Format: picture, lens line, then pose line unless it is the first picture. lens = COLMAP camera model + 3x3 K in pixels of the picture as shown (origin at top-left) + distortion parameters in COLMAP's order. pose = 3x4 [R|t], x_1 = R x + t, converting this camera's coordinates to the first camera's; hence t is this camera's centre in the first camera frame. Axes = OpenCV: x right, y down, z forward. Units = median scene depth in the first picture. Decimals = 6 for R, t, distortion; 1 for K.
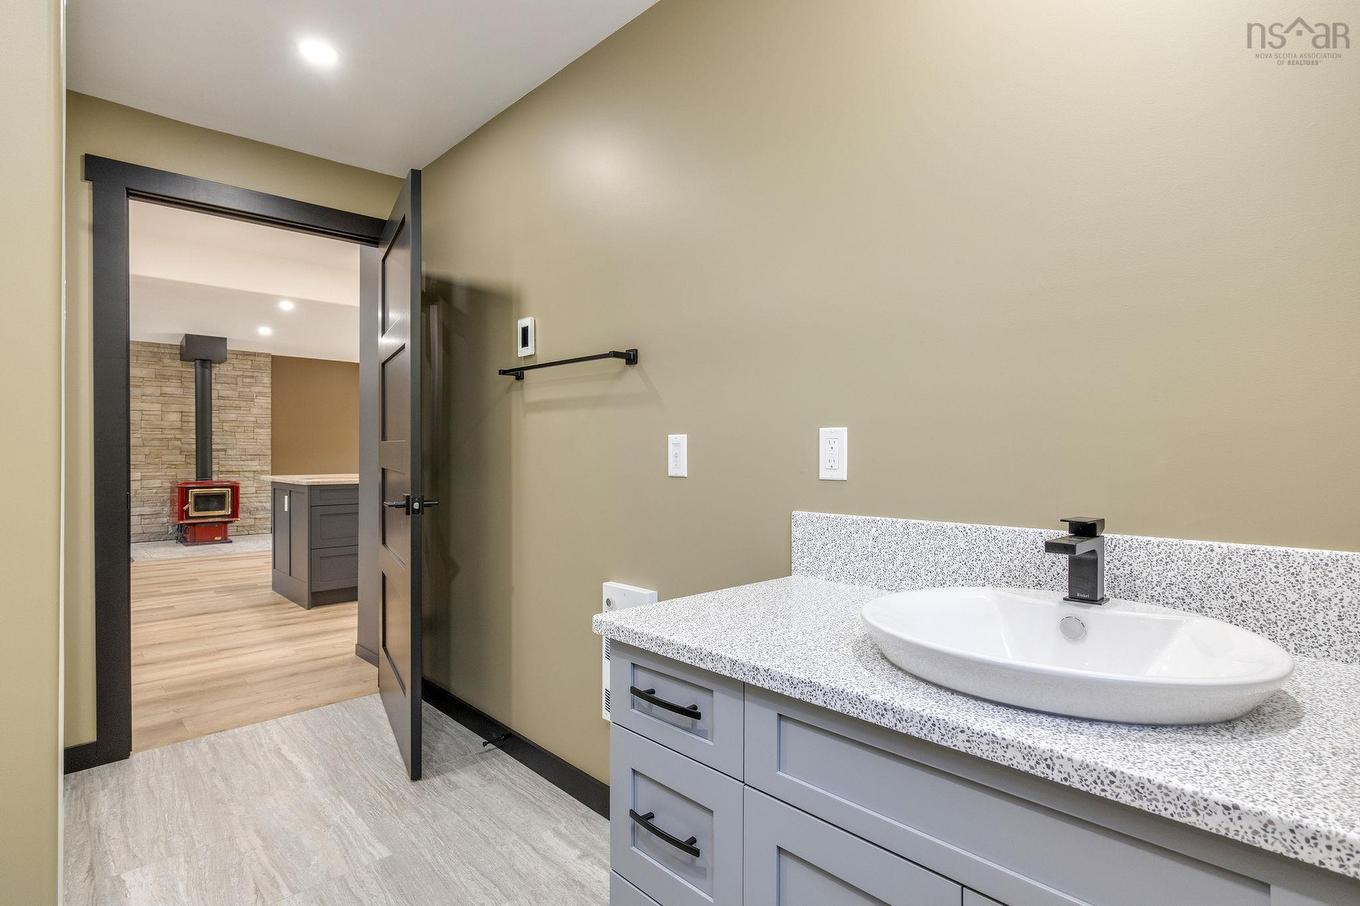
lens RADIAL K [[674.2, 0, 677.1], [0, 674.2, 454.3], [0, 0, 1]] dist [-0.002338, -0.000870]
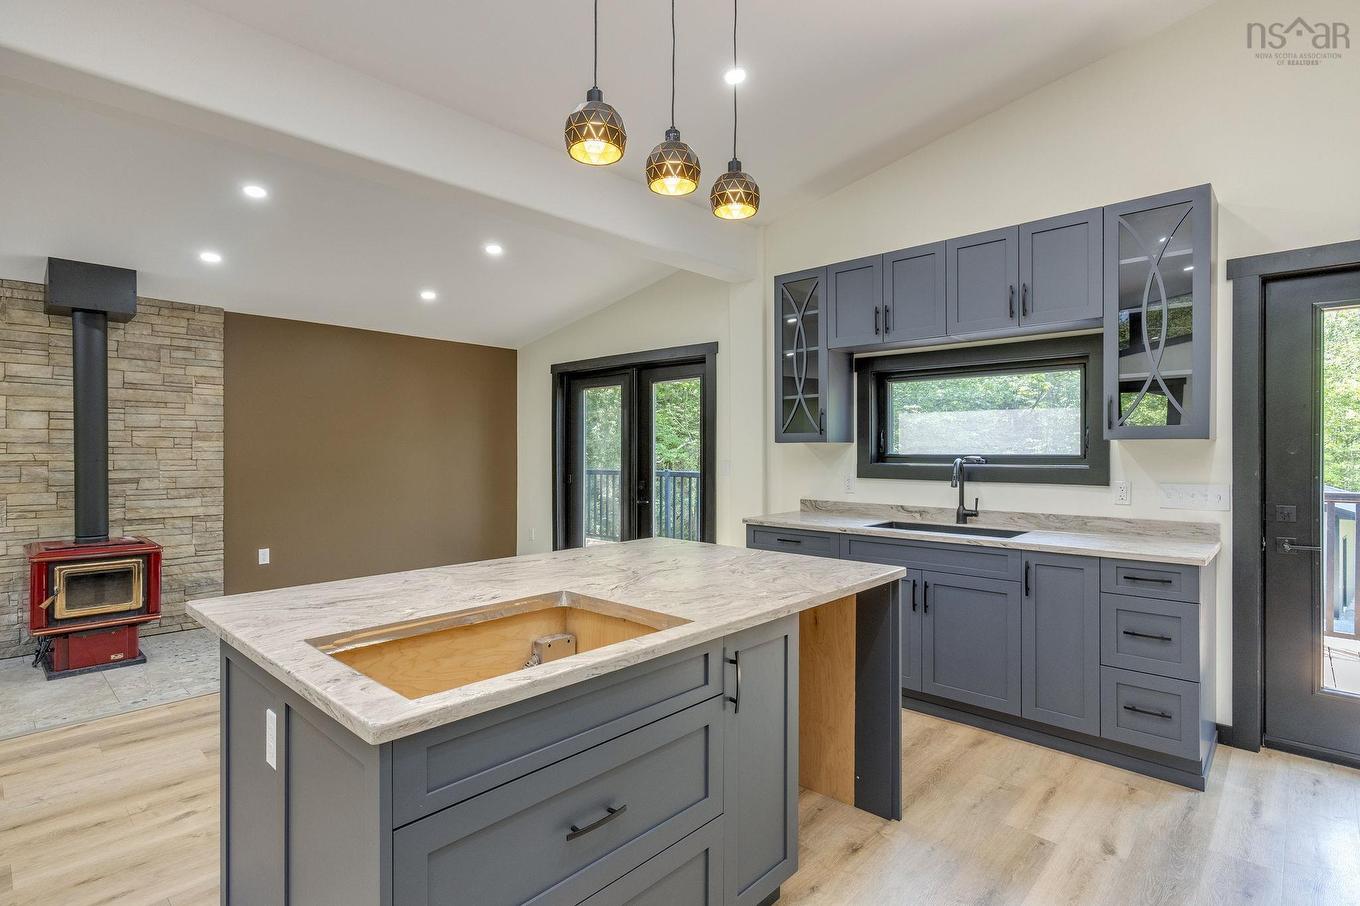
lens RADIAL K [[674.2, 0, 687.1], [0, 674.2, 453.7], [0, 0, 1]] dist [-0.002338, -0.000870]
pose [[0.998344, -0.001542, 0.057507, -0.264688], [0.001335, 0.999993, 0.003633, -0.030821], [-0.057512, -0.003551, 0.998338, 0.443469]]
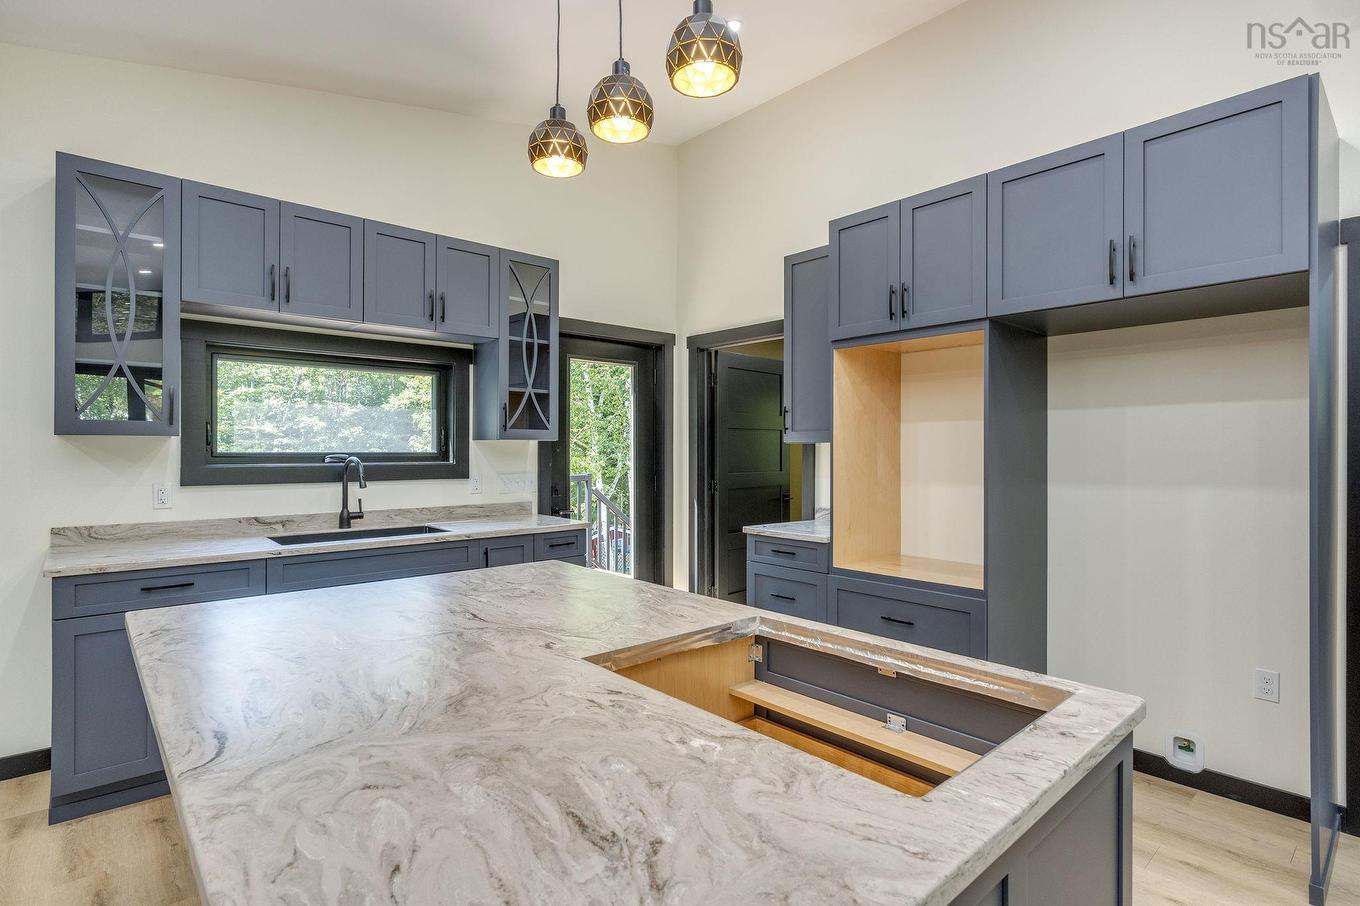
lens RADIAL K [[674.2, 0, 677.0], [0, 674.2, 448.3], [0, 0, 1]] dist [-0.002338, -0.000870]
pose [[0.036612, -0.002202, 0.999327, -0.536146], [-0.001912, 0.999996, 0.002274, -0.032997], [-0.999328, -0.001994, 0.036607, 0.750172]]
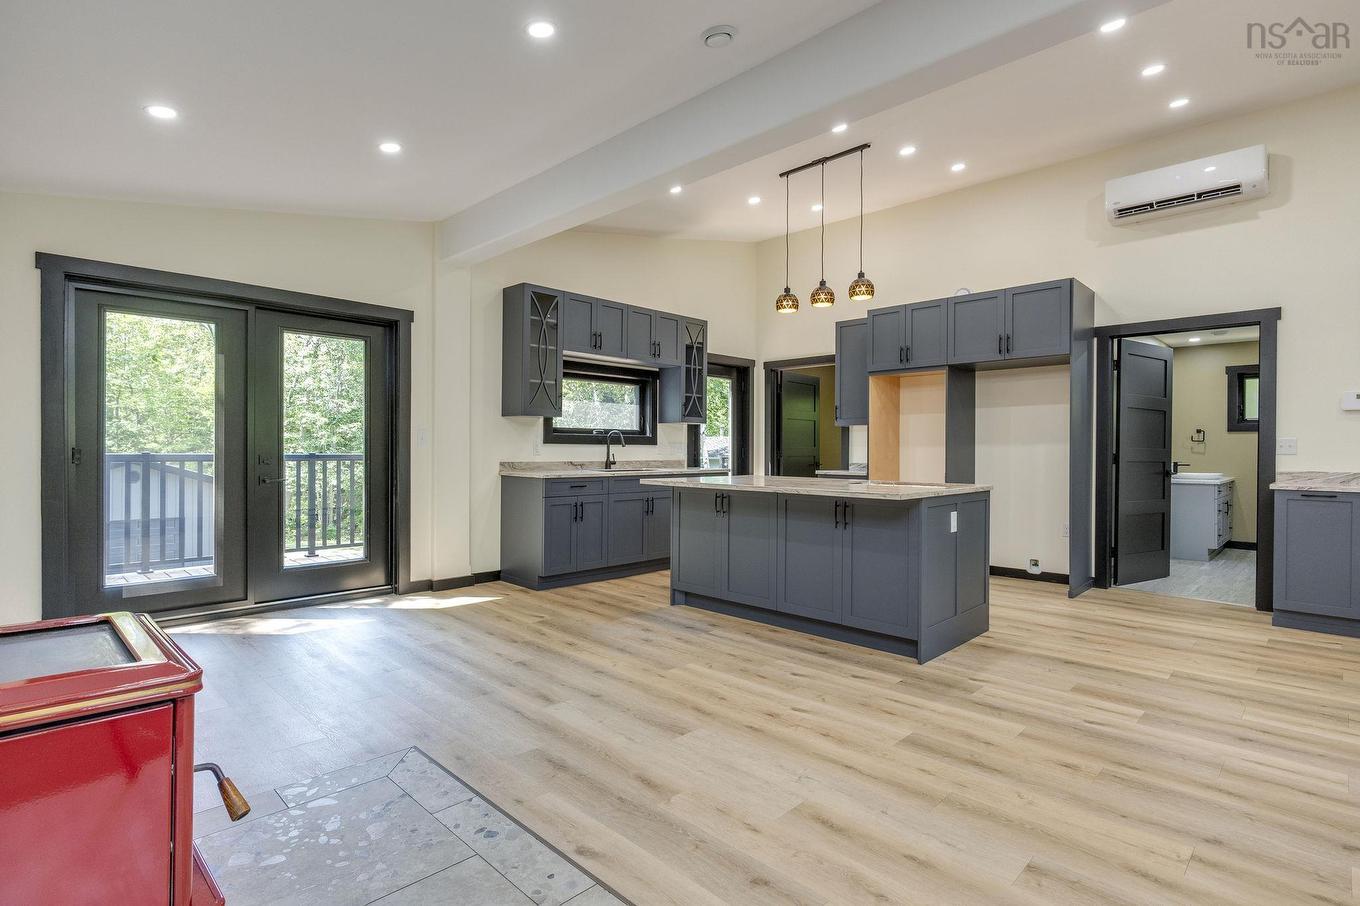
lens RADIAL K [[674.2, 0, 679.3], [0, 674.2, 450.2], [0, 0, 1]] dist [-0.002338, -0.000870]
pose [[-0.033535, -0.005486, 0.999422, -1.036716], [-0.005706, 0.999970, 0.005298, 0.000457], [-0.999421, -0.005525, -0.033565, 0.977283]]
